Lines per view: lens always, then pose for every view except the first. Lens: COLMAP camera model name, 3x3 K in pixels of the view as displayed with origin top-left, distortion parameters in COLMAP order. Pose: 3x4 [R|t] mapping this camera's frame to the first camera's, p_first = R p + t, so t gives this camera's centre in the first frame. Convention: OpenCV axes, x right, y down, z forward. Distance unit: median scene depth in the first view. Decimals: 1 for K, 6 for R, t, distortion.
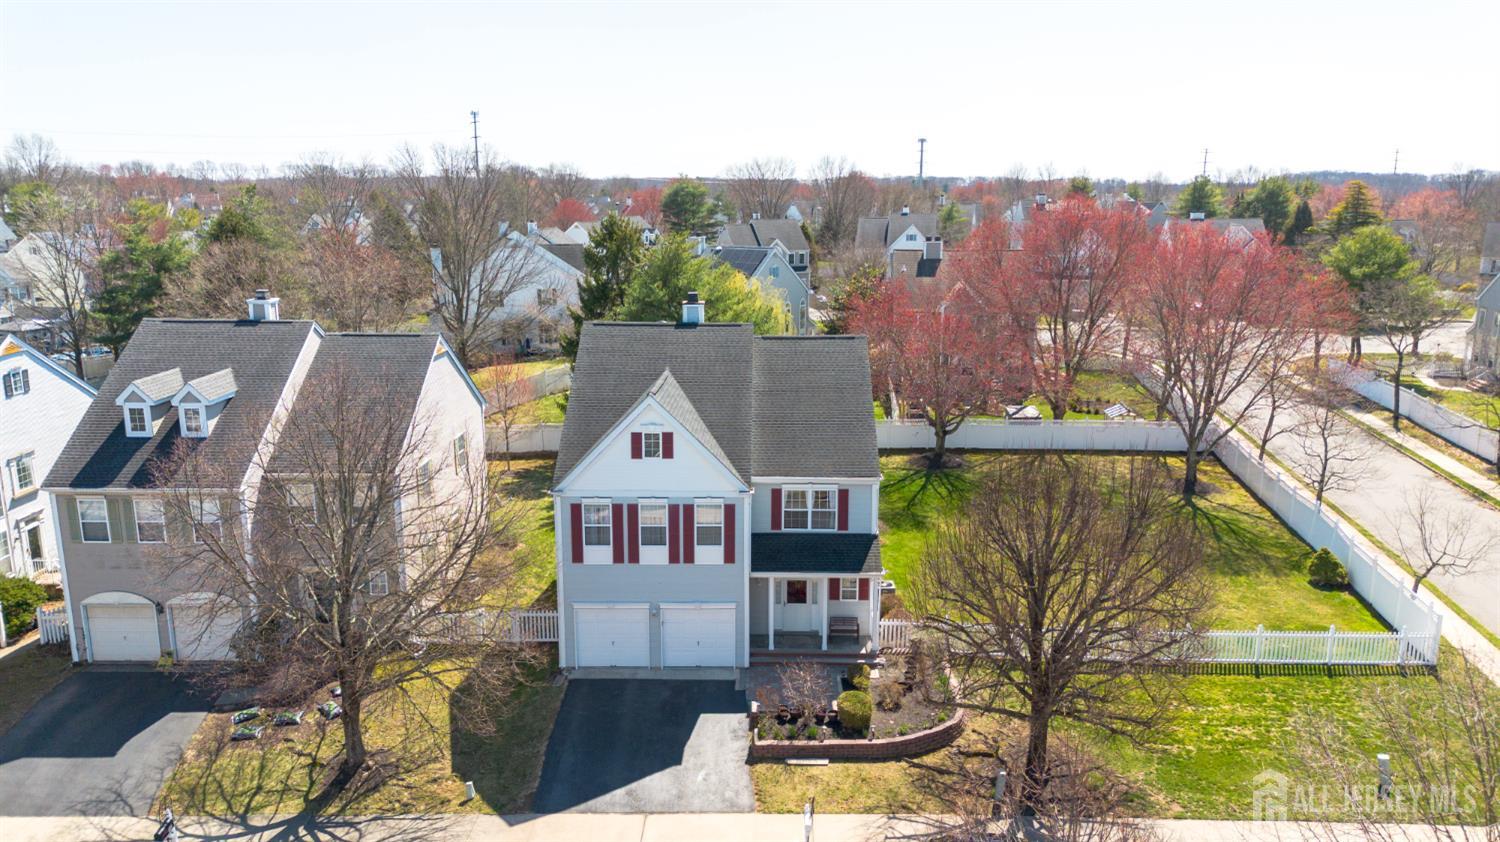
lens RADIAL K [[1058.3, 0, 747.5], [0, 1058.3, 419.4], [0, 0, 1]] dist [0.078190, -0.077057]
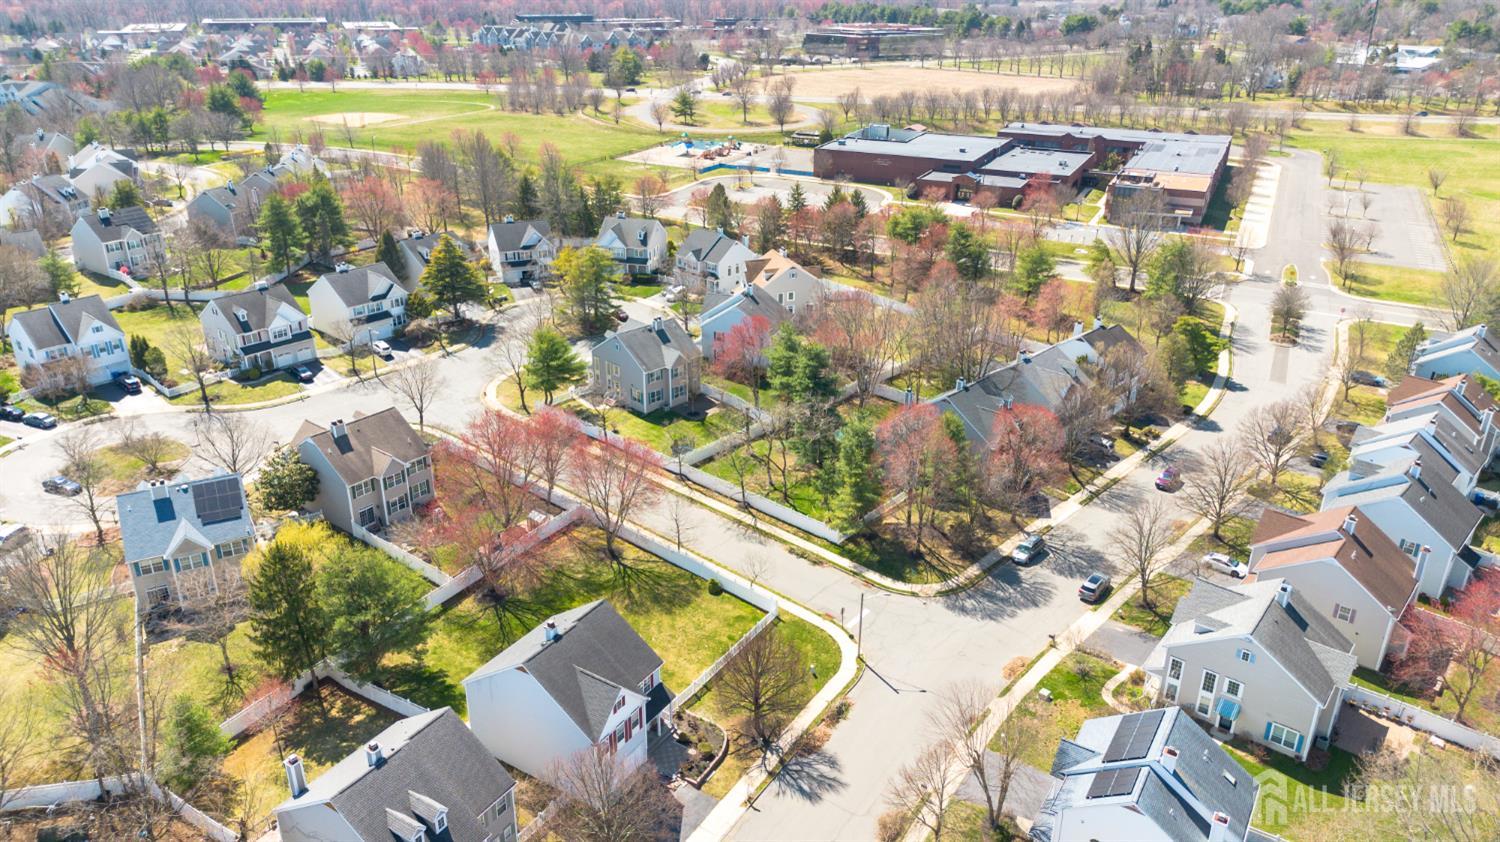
lens RADIAL K [[1055.0, 0, 748.3], [0, 1055.0, 425.0], [0, 0, 1]] dist [0.080635, -0.083198]
pose [[0.519898, -0.345396, 0.781286, -1.544256], [0.174144, 0.938257, 0.298910, -1.193214], [-0.836290, -0.019346, 0.547947, -0.506560]]
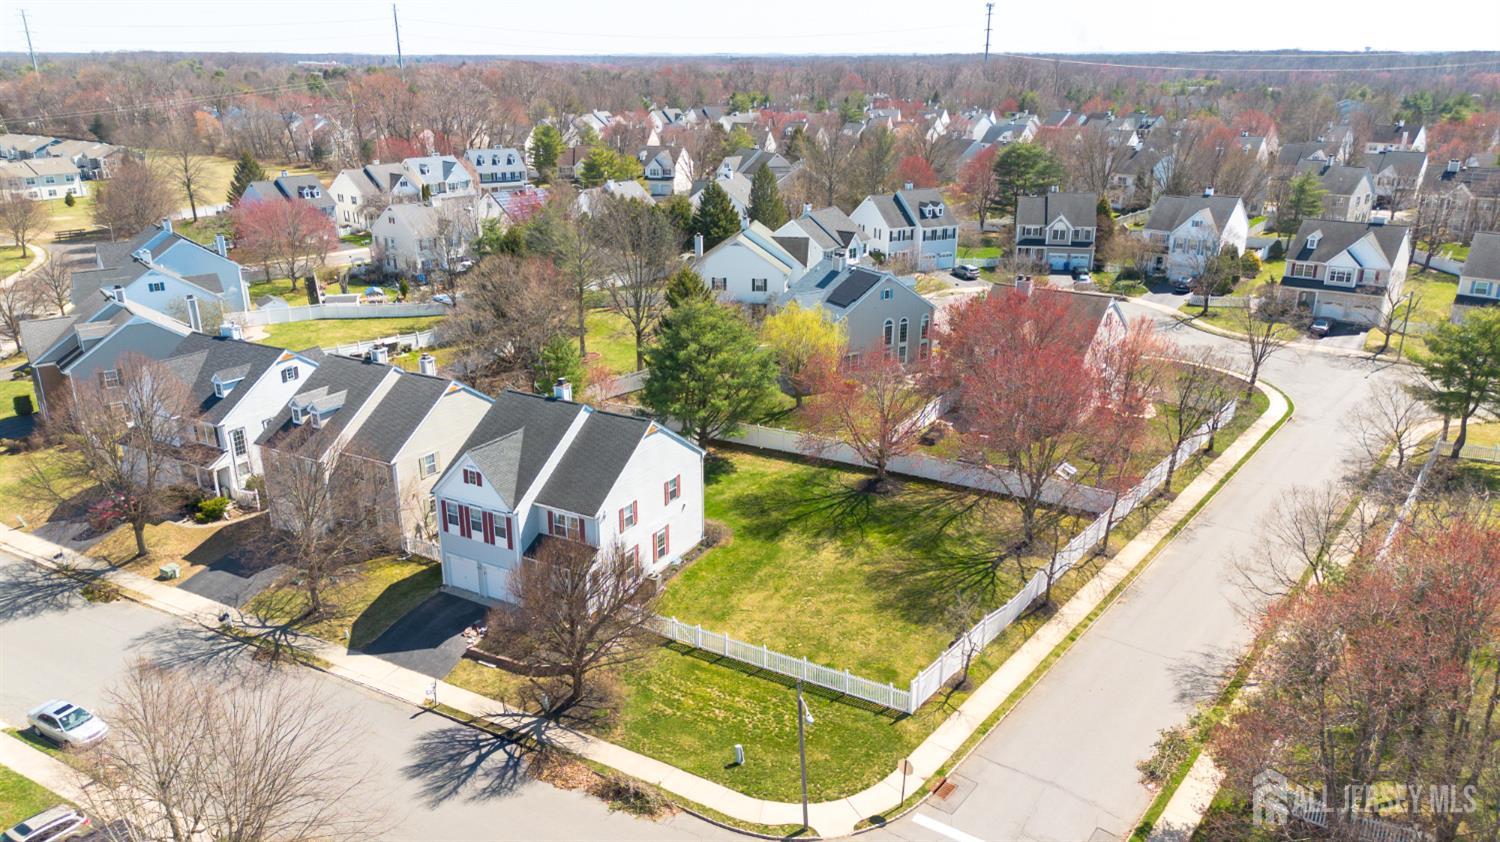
lens RADIAL K [[1055.0, 0, 748.3], [0, 1055.0, 425.0], [0, 0, 1]] dist [0.080635, -0.083198]
pose [[0.876978, 0.156810, -0.454225, 1.116692], [-0.100742, 0.984248, 0.145283, -0.370125], [0.469852, -0.081650, 0.878961, -0.357521]]
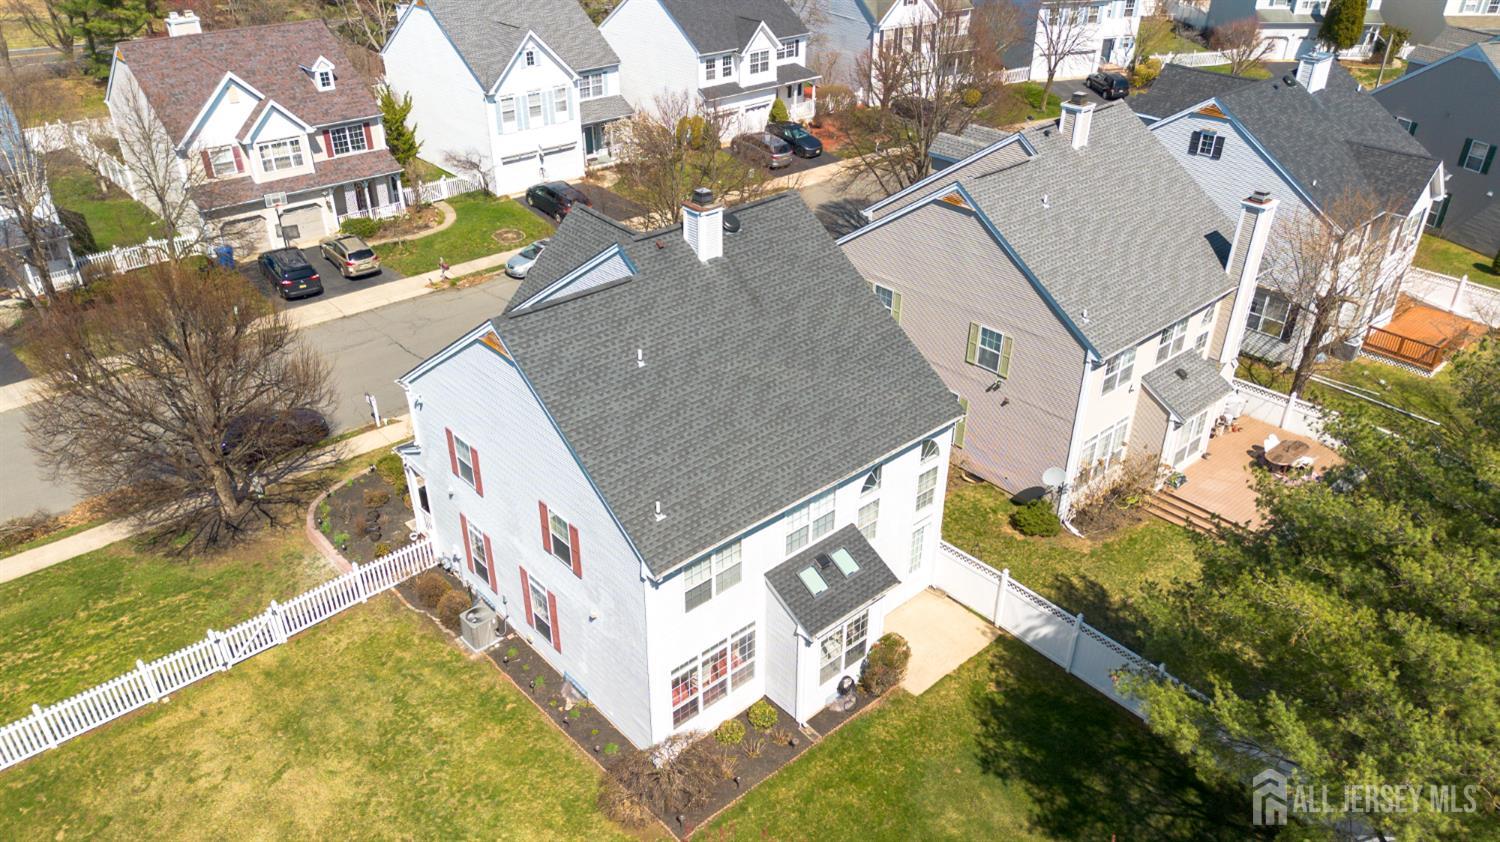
lens RADIAL K [[1058.3, 0, 747.5], [0, 1058.3, 419.4], [0, 0, 1]] dist [0.078190, -0.077057]
pose [[-0.738554, 0.339108, -0.582704, 0.447493], [-0.144699, 0.764427, 0.628263, -0.521947], [0.658483, 0.548323, -0.515502, 1.708197]]
